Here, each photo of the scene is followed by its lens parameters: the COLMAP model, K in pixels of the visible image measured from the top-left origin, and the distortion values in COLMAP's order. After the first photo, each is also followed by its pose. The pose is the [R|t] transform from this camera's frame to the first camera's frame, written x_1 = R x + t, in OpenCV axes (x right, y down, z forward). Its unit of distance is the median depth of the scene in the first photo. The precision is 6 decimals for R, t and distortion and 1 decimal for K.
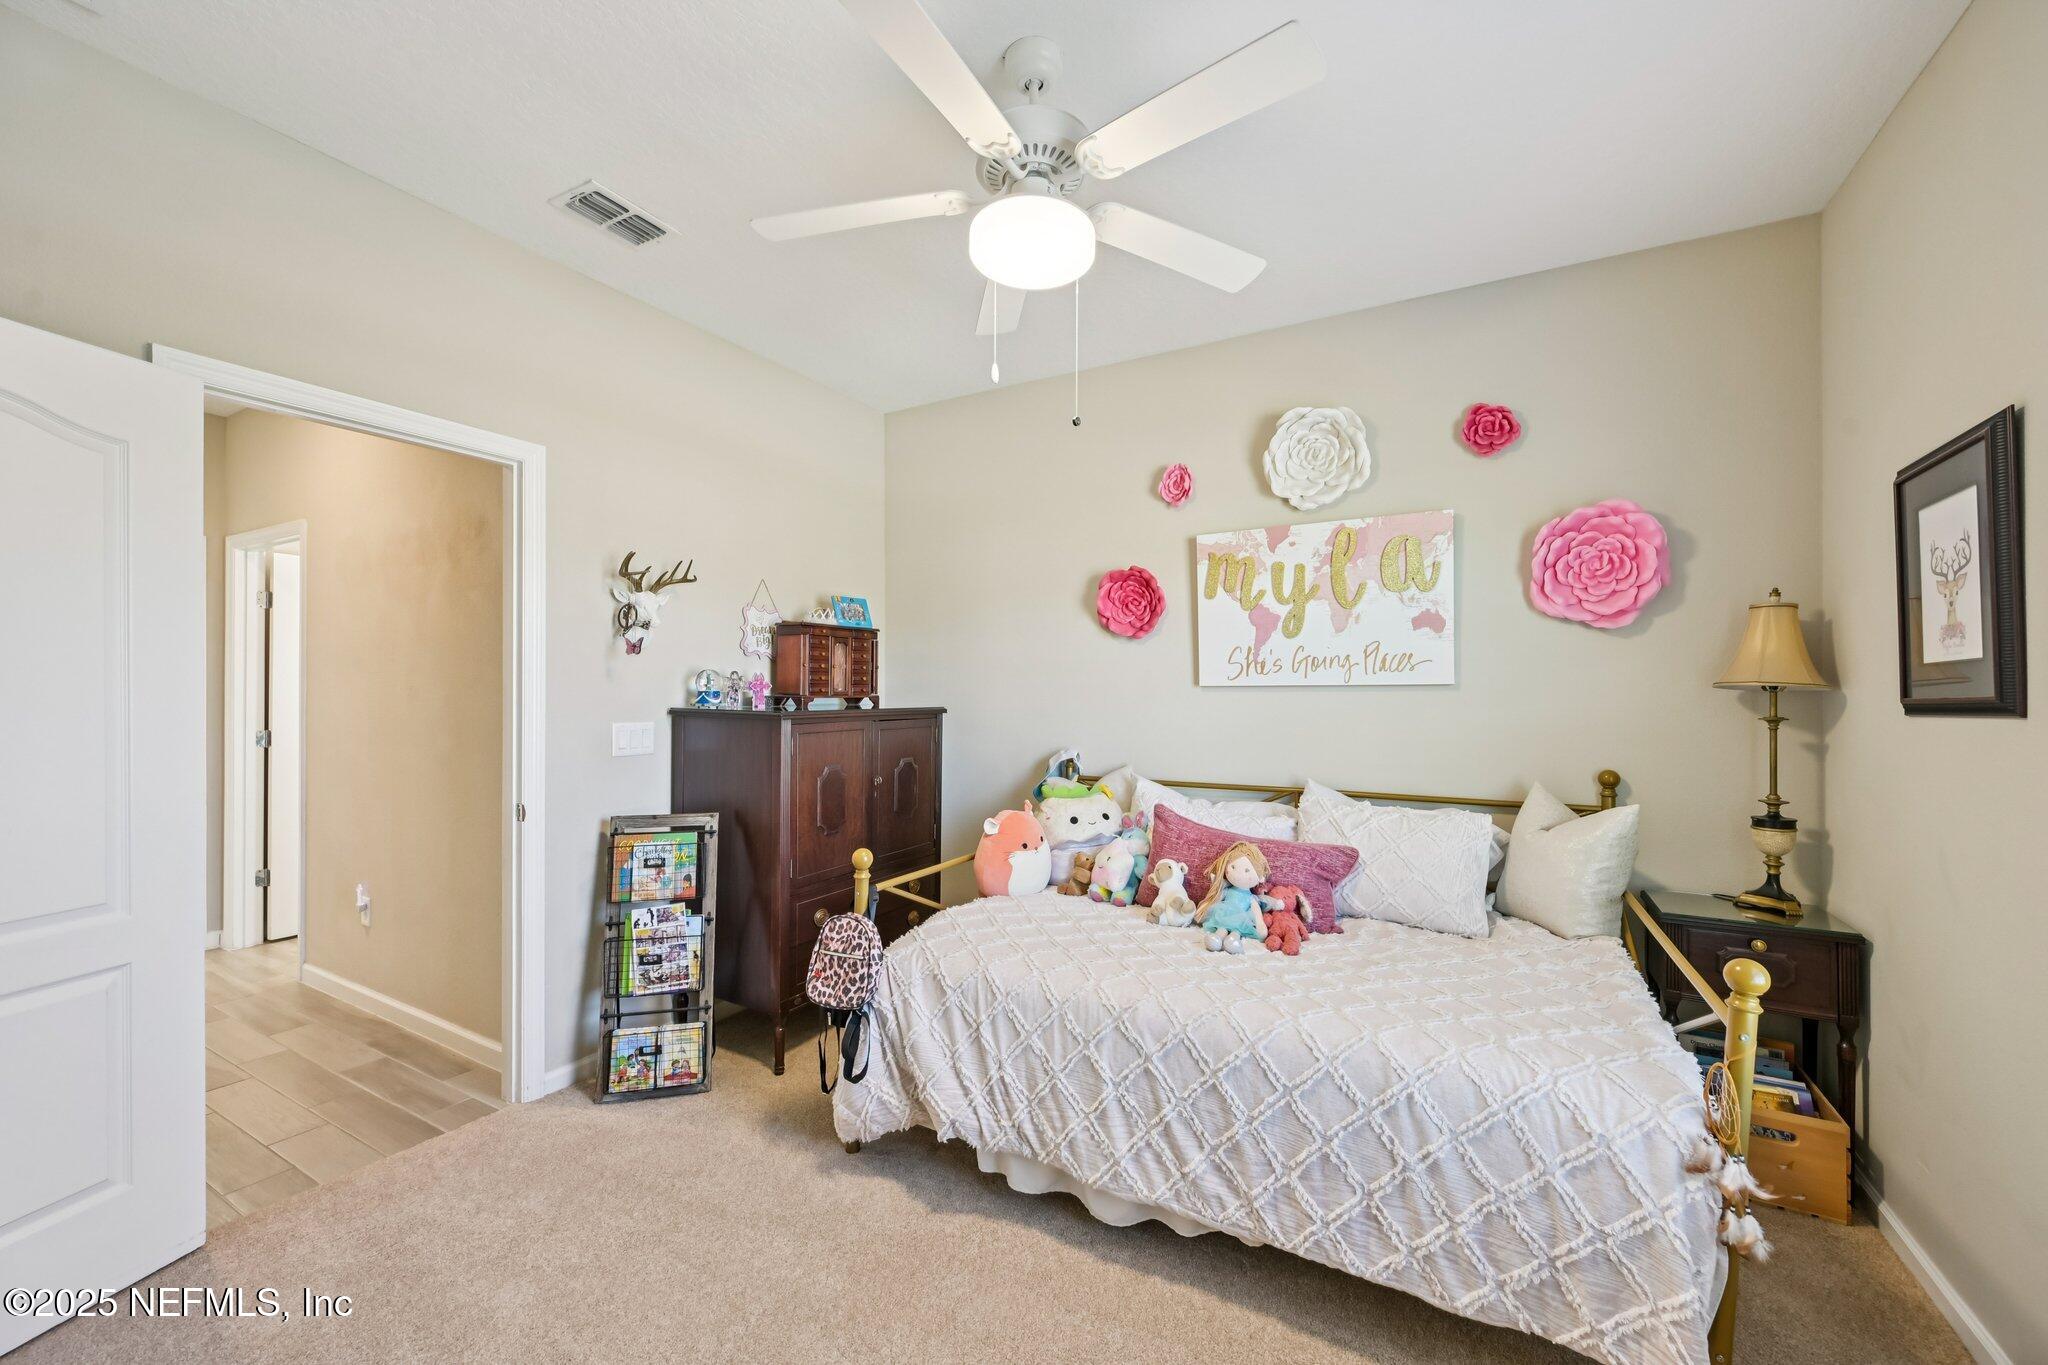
lens RADIAL K [[802.4, 0, 1027.5], [0, 802.4, 686.9], [0, 0, 1]] dist [-0.001778, -0.000134]
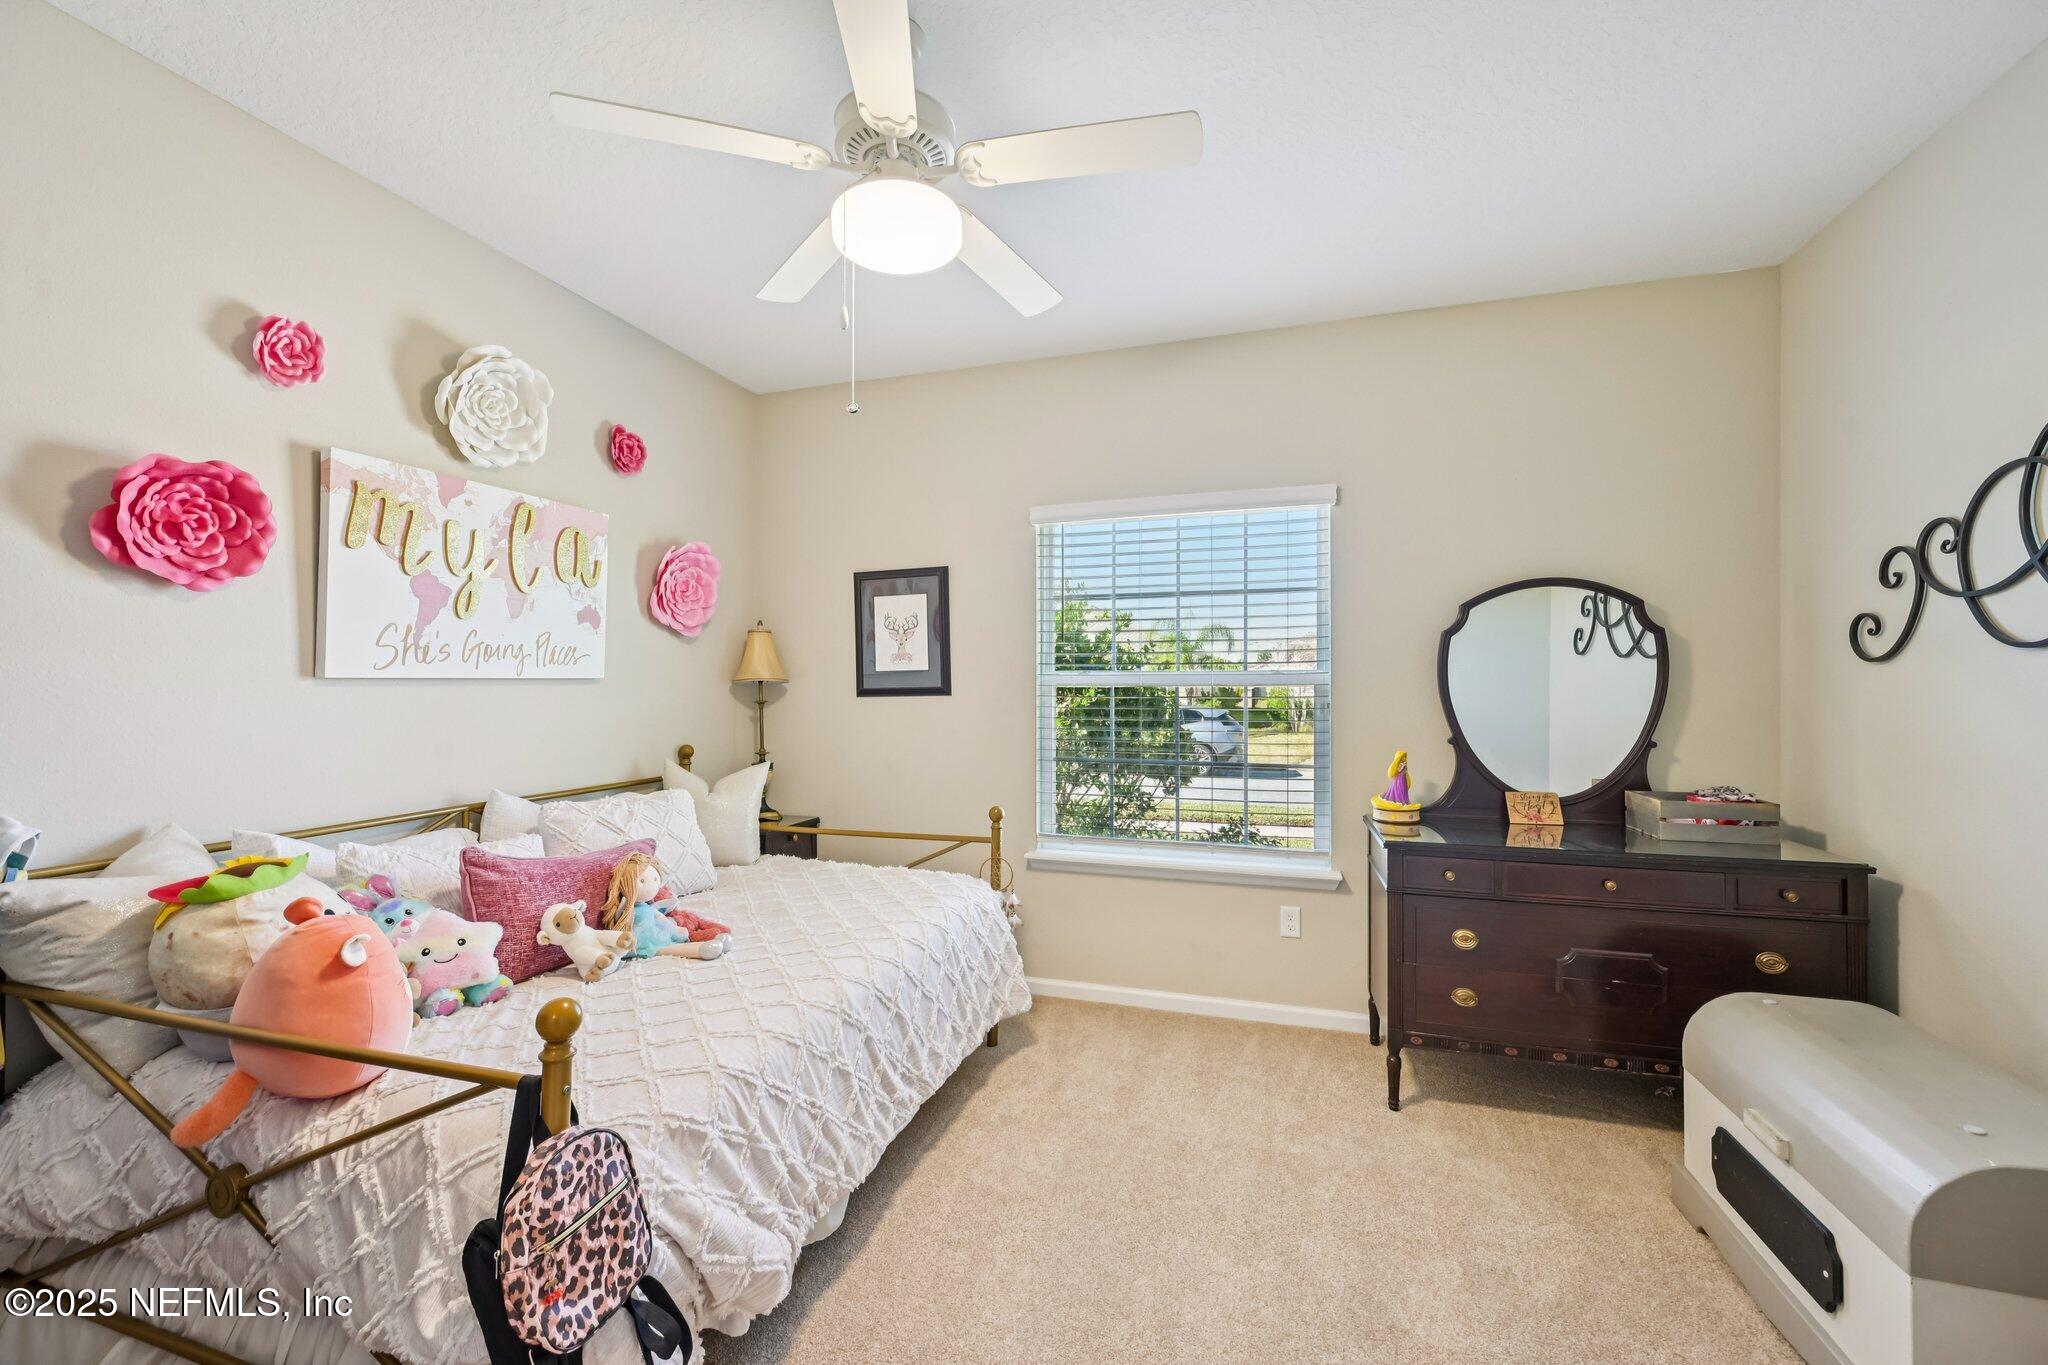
lens RADIAL K [[802.4, 0, 1030.1], [0, 802.4, 679.6], [0, 0, 1]] dist [-0.001778, -0.000134]
pose [[-0.217941, 0.003503, 0.975956, -0.595886], [-0.004570, 0.999979, -0.004609, 0.000707], [-0.975951, -0.005465, -0.217920, 0.640803]]
